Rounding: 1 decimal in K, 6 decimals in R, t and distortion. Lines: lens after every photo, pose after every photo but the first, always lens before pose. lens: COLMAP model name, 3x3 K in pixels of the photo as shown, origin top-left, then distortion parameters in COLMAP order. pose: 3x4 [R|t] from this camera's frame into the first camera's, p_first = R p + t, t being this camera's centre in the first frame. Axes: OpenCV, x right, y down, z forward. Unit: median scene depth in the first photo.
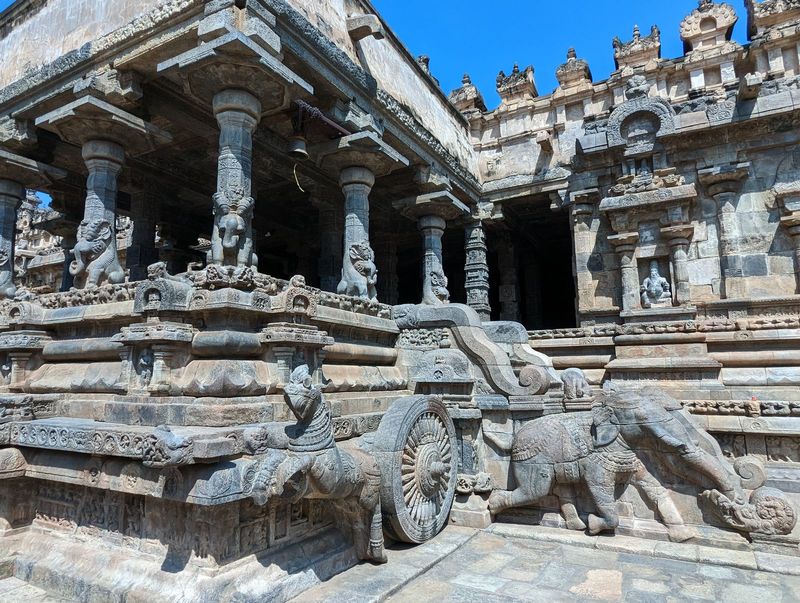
lens RADIAL K [[522.6, 0, 398.8], [0, 522.6, 302.0], [0, 0, 1]] dist [-0.010640, -0.001410]
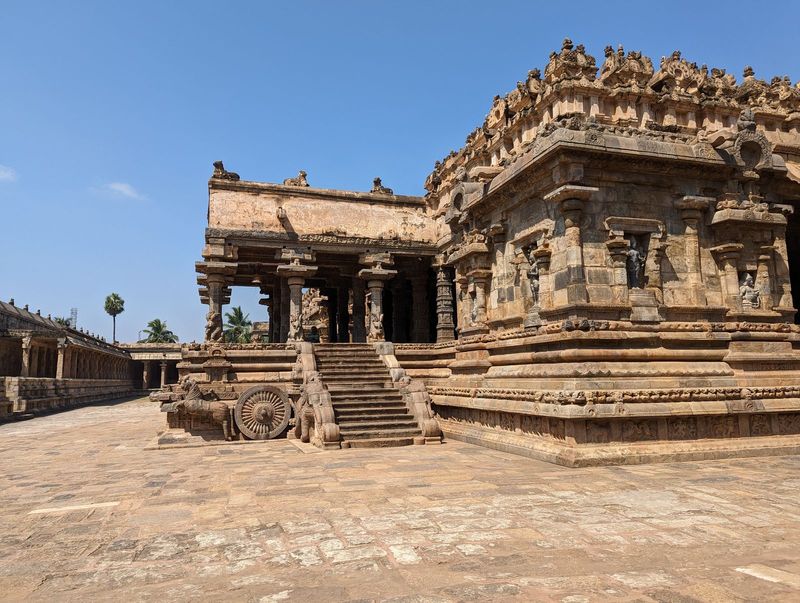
lens RADIAL K [[567.8, 0, 399.8], [0, 567.8, 300.4], [0, 0, 1]] dist [0.010731, 0.000674]
pose [[0.732352, -0.099680, -0.673590, 1.519395], [0.117935, 0.992845, -0.018701, -0.059339], [0.670635, -0.065744, 0.738868, -0.352142]]
